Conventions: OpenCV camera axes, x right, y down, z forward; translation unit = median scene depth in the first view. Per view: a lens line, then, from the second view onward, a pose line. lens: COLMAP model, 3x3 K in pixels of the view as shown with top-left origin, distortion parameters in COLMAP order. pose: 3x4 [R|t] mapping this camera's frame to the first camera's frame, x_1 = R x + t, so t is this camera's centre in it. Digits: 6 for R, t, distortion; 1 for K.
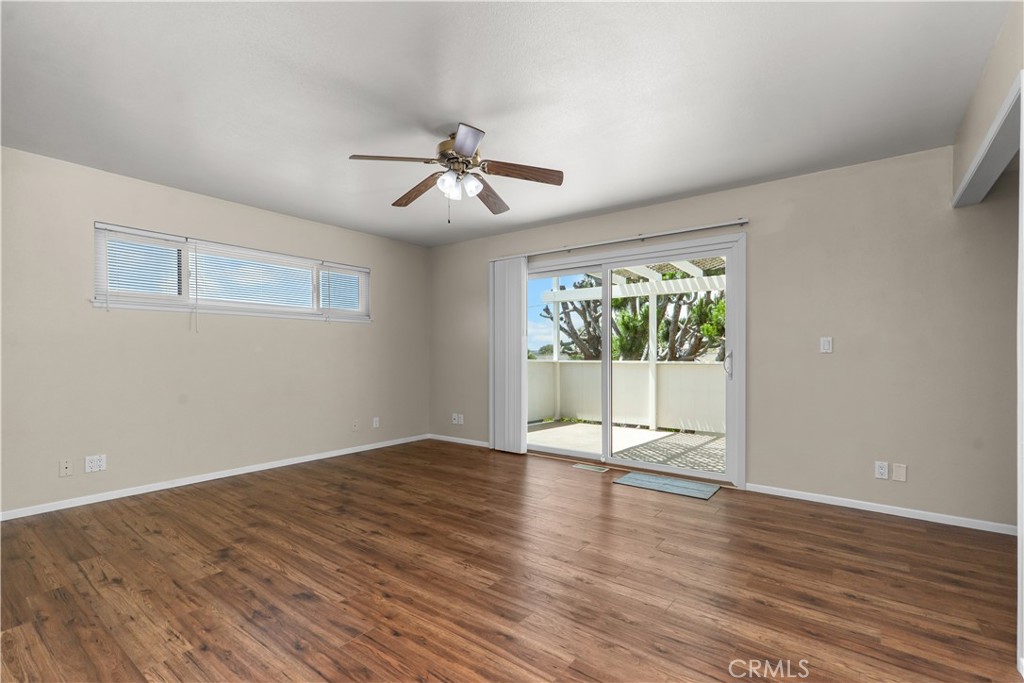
lens RADIAL K [[464.9, 0, 522.4], [0, 464.9, 357.5], [0, 0, 1]] dist [0.007564, -0.000114]
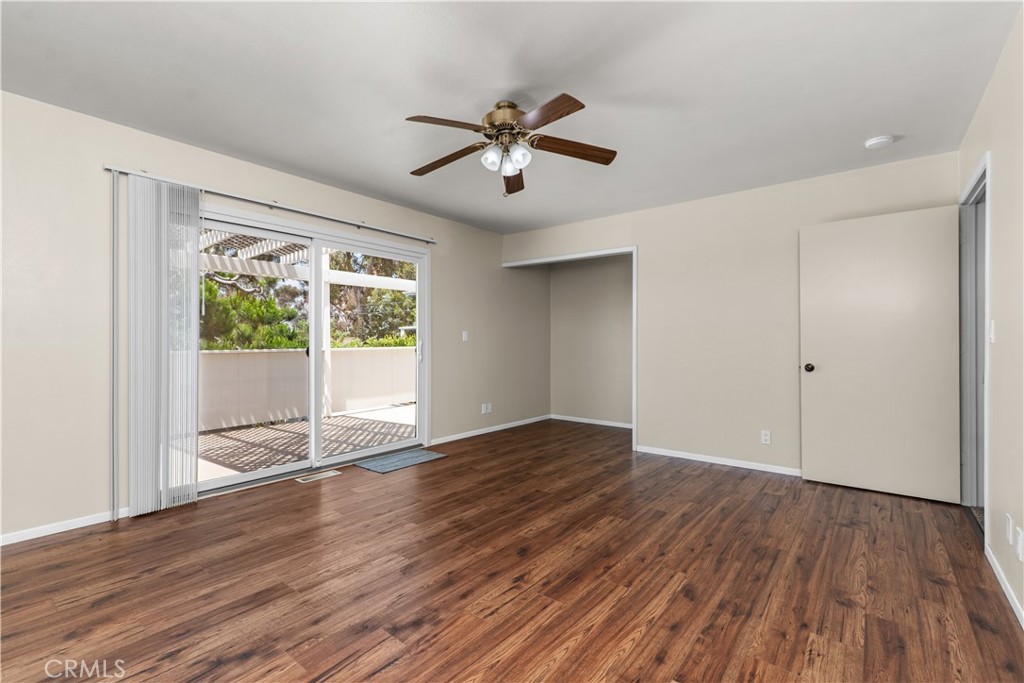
lens RADIAL K [[464.9, 0, 512.2], [0, 464.9, 339.2], [0, 0, 1]] dist [0.007564, -0.000114]
pose [[0.026174, 0.004361, 0.999648, -1.312578], [0.007368, 0.999962, -0.004555, -0.002365], [-0.999630, 0.007485, 0.026141, 1.226774]]
